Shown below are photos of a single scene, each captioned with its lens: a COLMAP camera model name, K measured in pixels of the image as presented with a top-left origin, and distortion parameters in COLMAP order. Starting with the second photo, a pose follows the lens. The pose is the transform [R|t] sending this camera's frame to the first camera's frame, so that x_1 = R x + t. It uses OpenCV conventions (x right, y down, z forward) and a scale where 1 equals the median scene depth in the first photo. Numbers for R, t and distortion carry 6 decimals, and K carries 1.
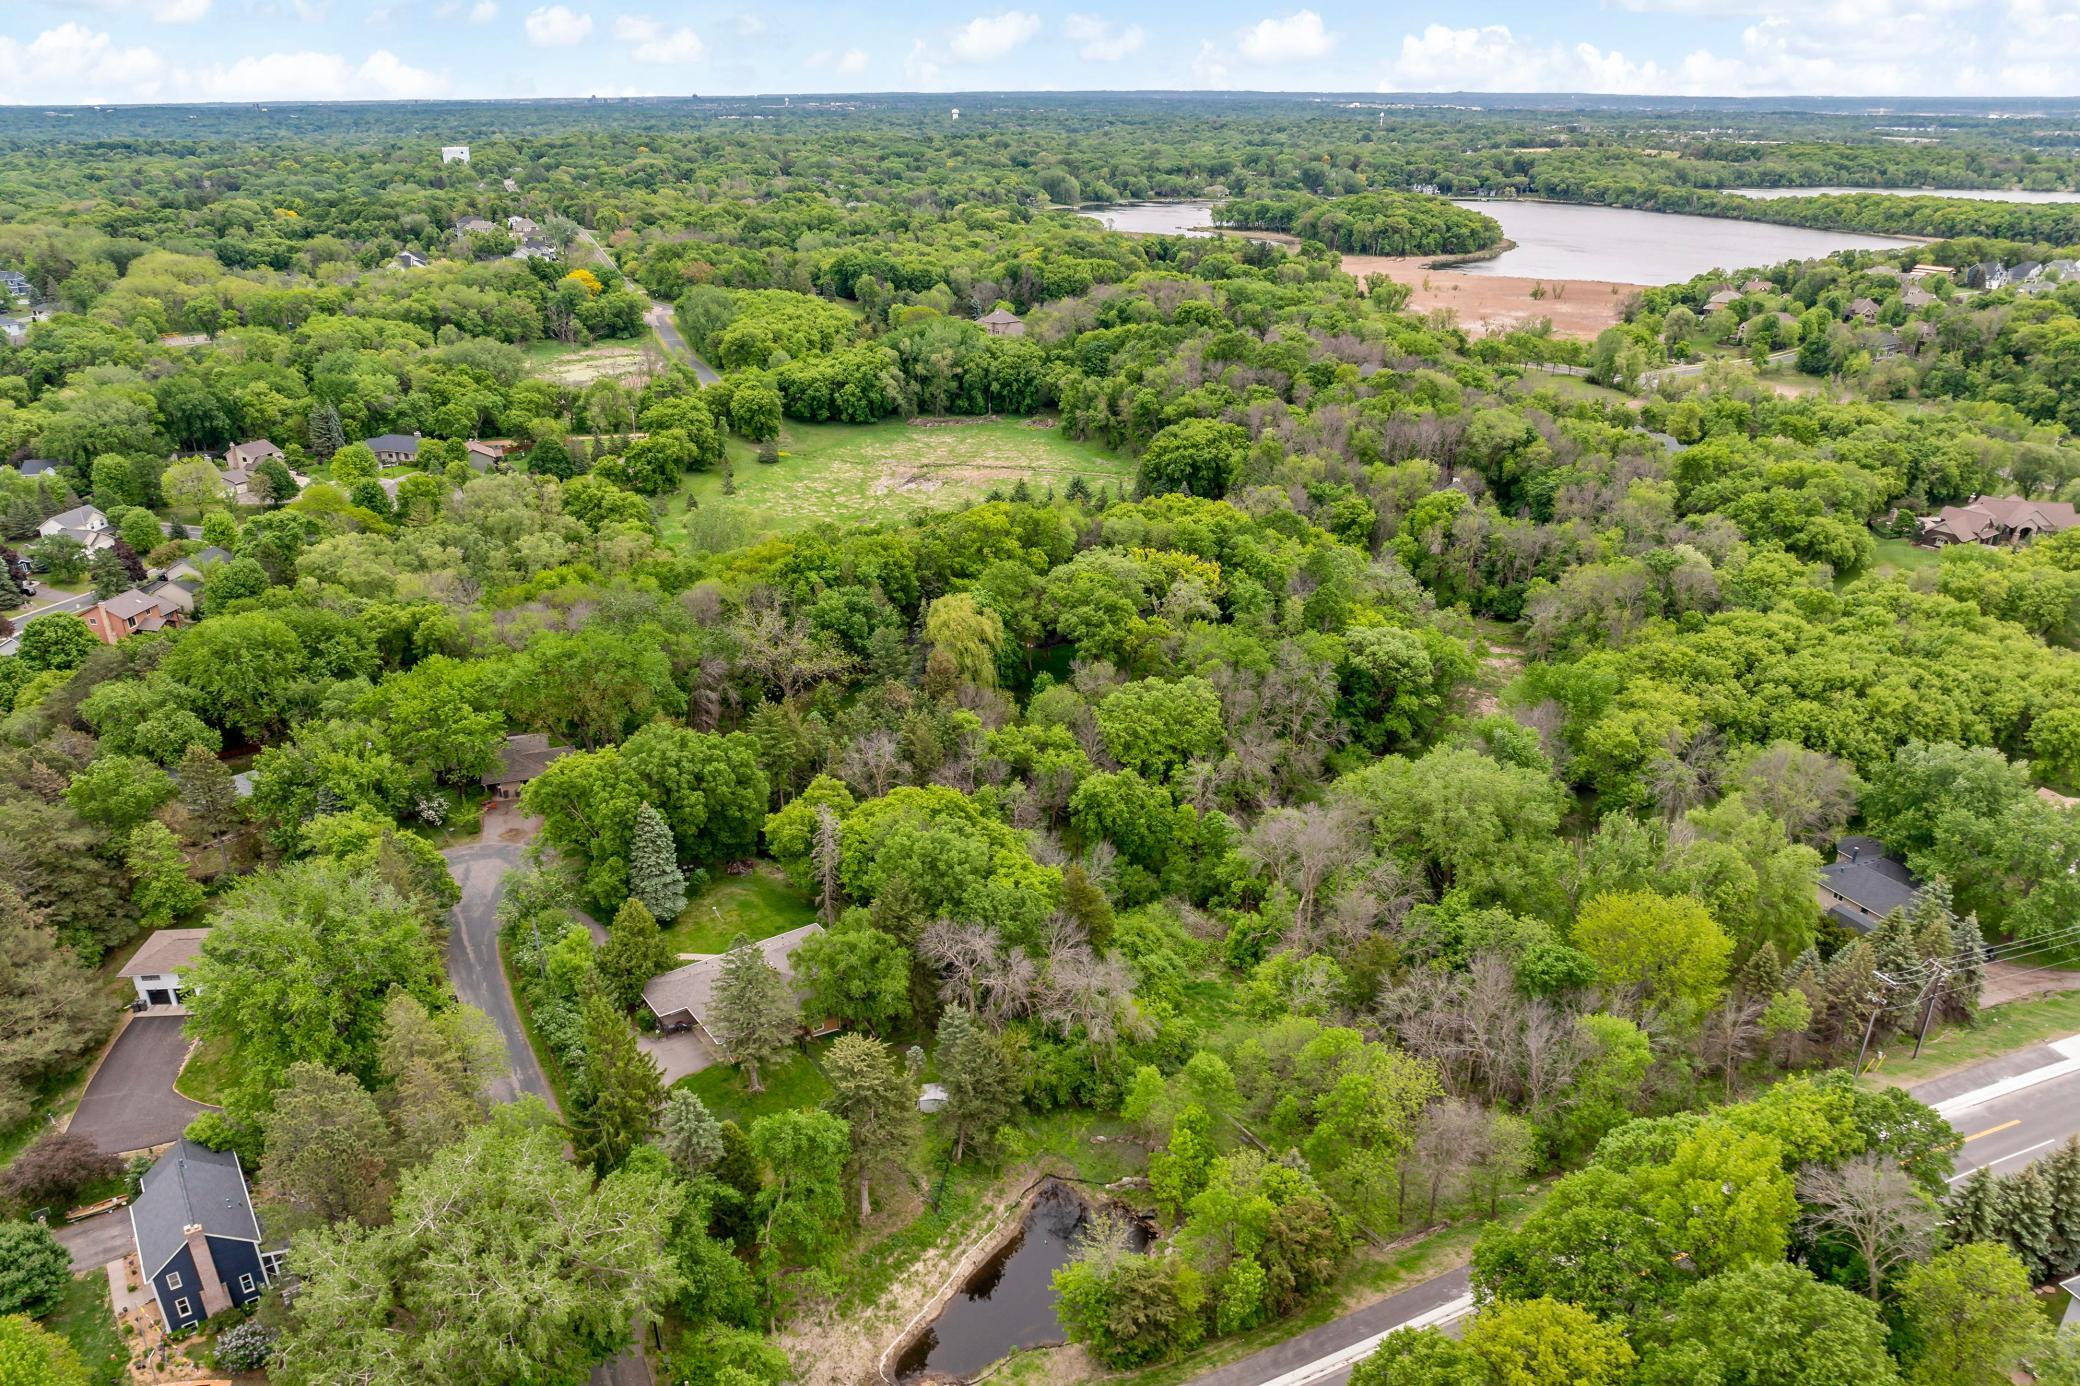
lens RADIAL K [[1487.4, 0, 1048.9], [0, 1487.4, 727.5], [0, 0, 1]] dist [-0.038770, 0.007986]
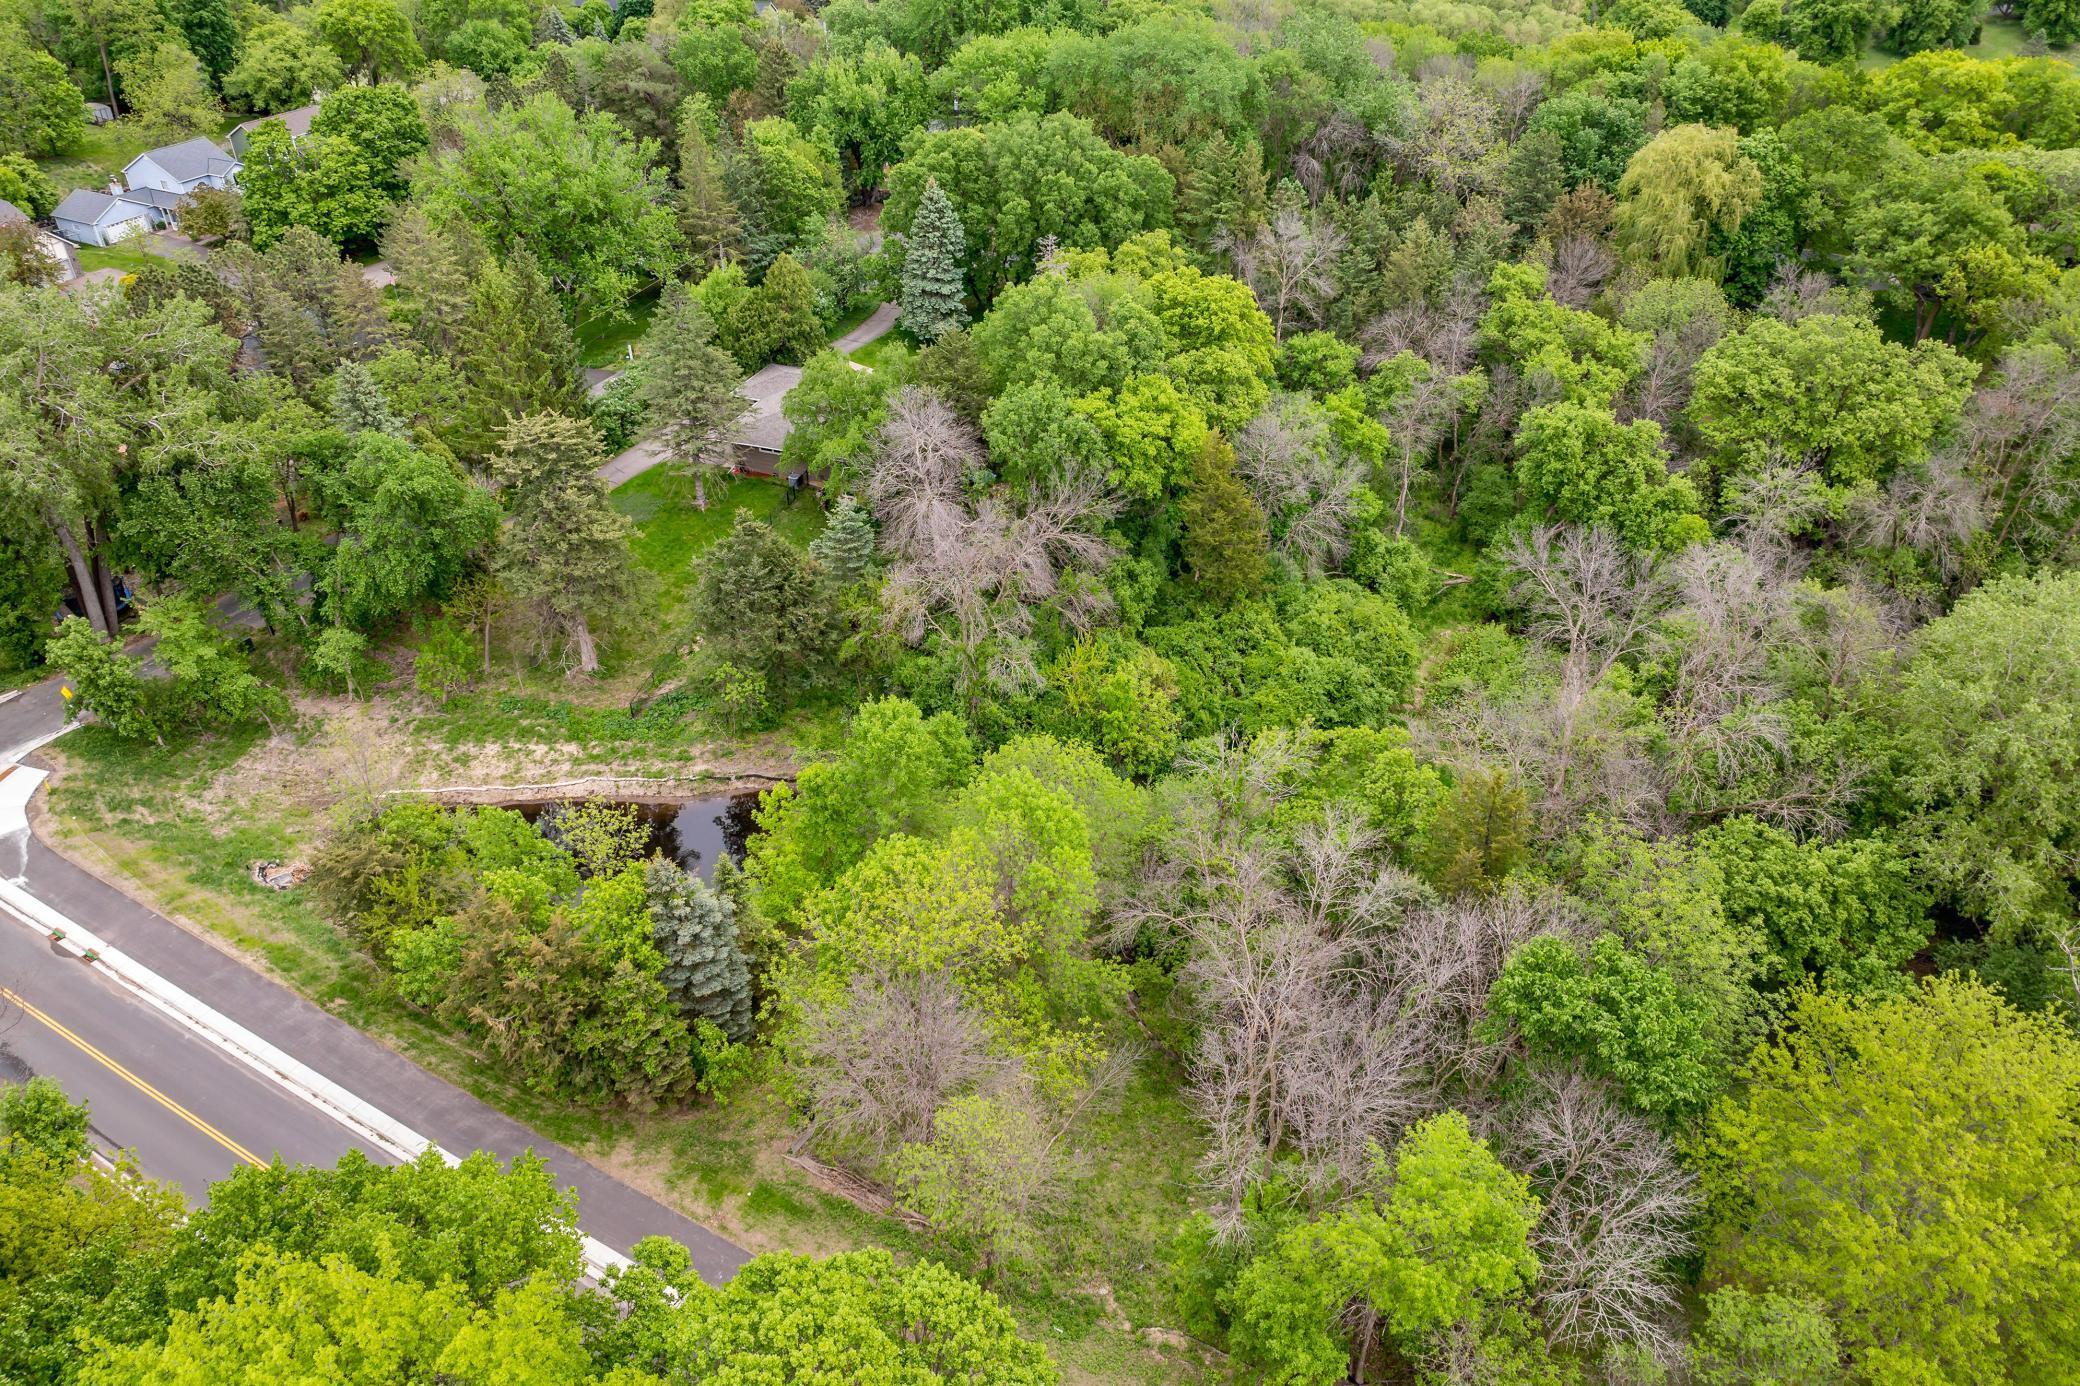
lens RADIAL K [[1487.4, 0, 1037.9], [0, 1487.4, 665.1], [0, 0, 1]] dist [-0.038770, 0.007986]
pose [[0.562848, 0.463547, -0.684344, 0.308342], [-0.331119, 0.885055, 0.327167, 0.002838], [0.757339, 0.042454, 0.651640, 0.406908]]
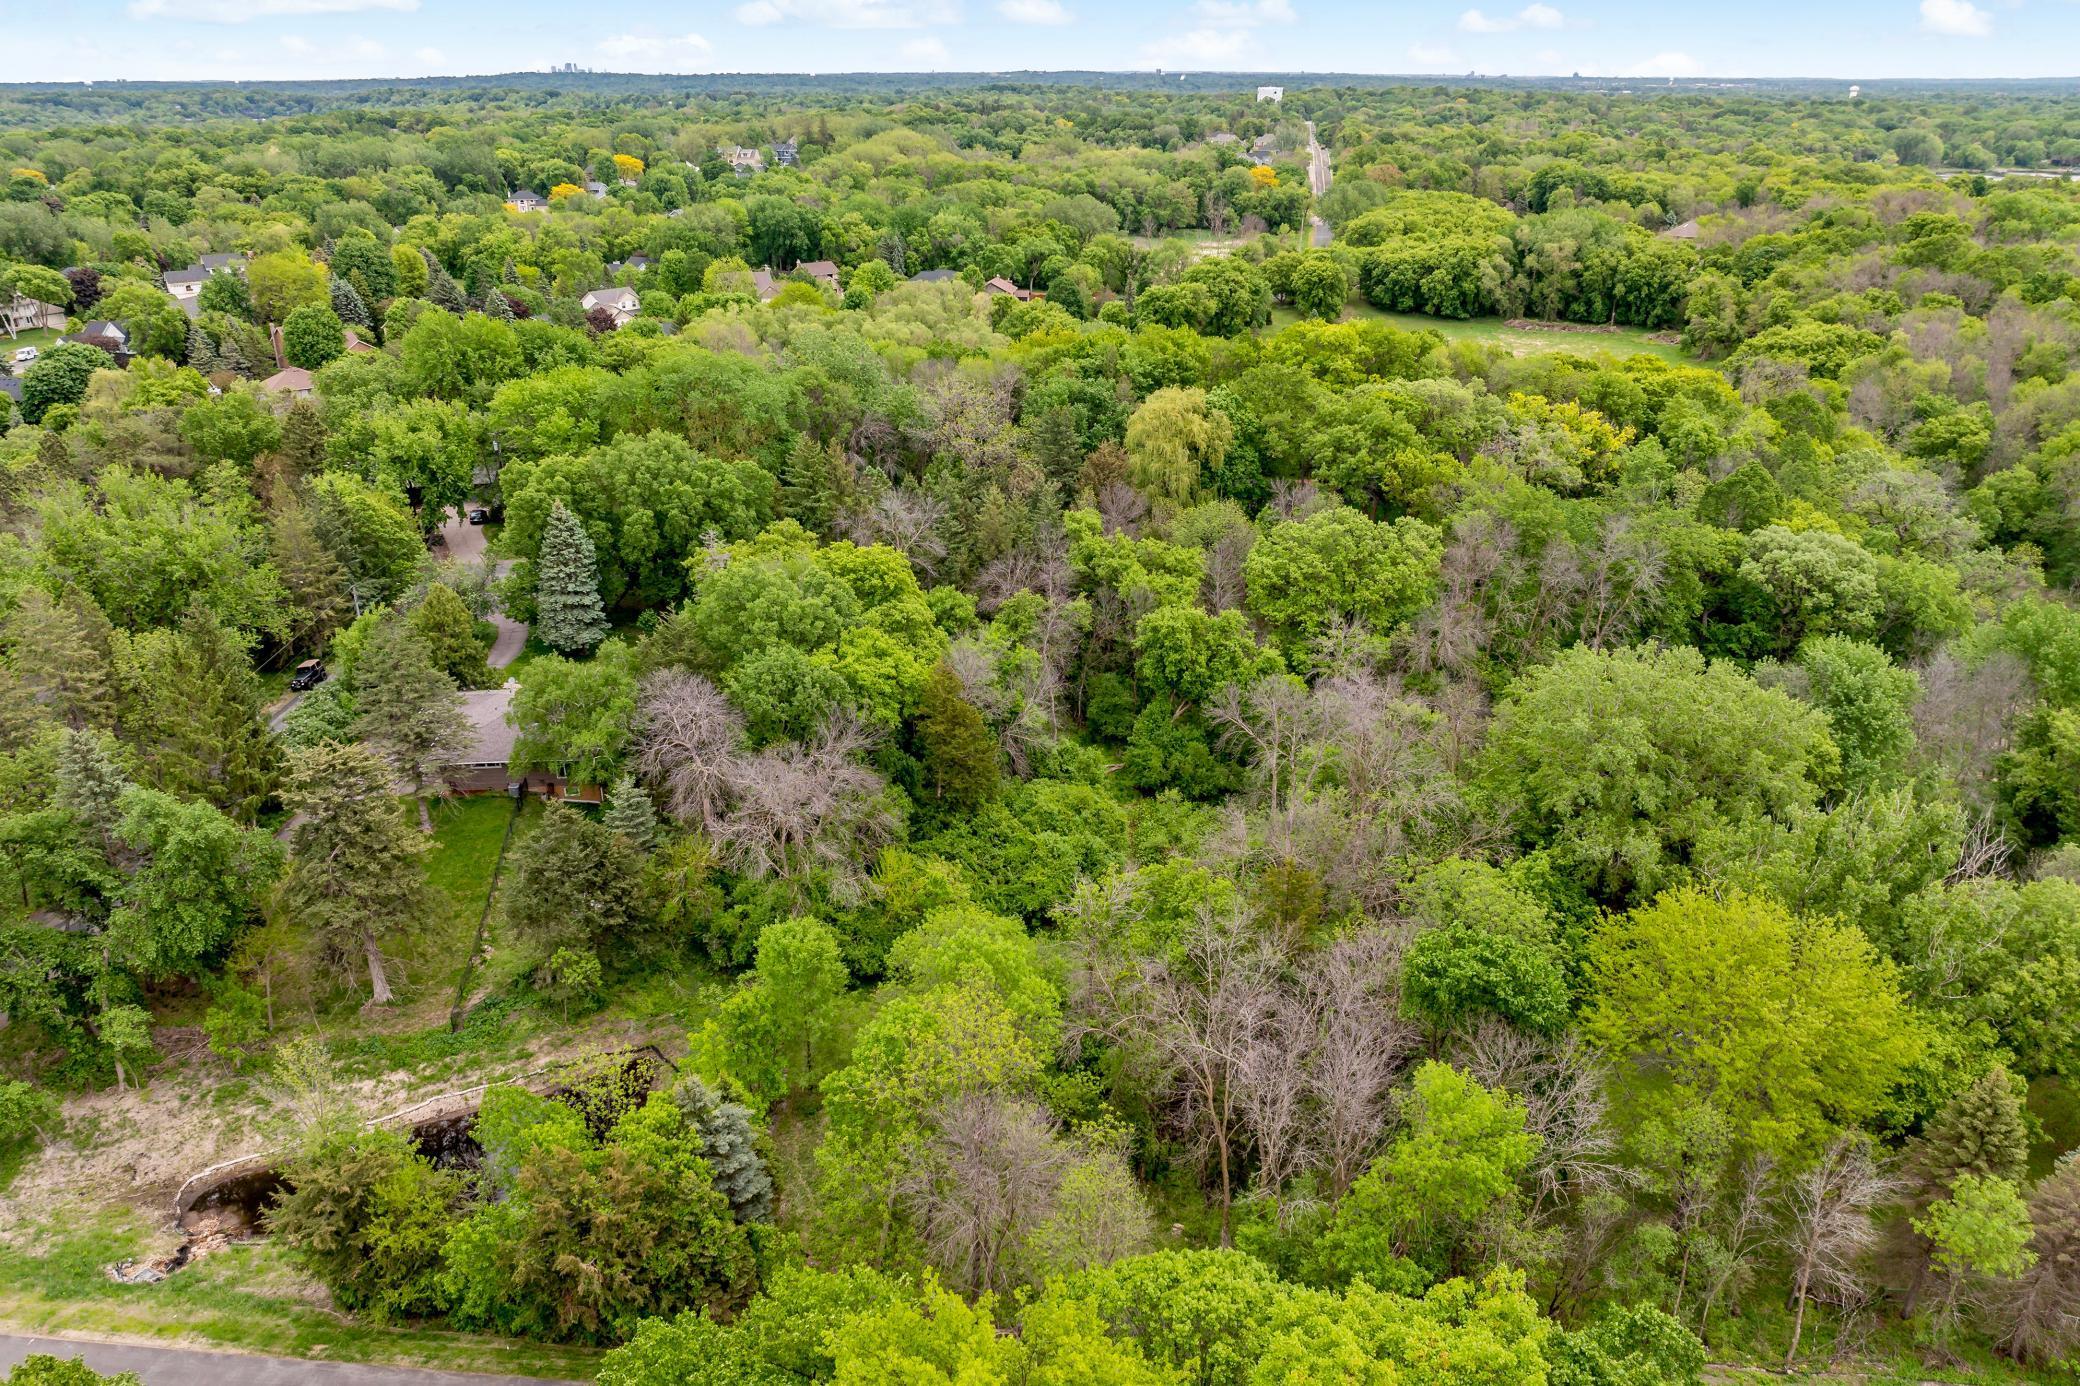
lens RADIAL K [[1487.4, 0, 1039.7], [0, 1487.4, 738.8], [0, 0, 1]] dist [-0.038770, 0.007986]
pose [[0.857345, 0.215831, -0.467308, 0.277773], [-0.206694, 0.975792, 0.071470, 0.049245], [0.471421, 0.035316, 0.881201, 0.302520]]
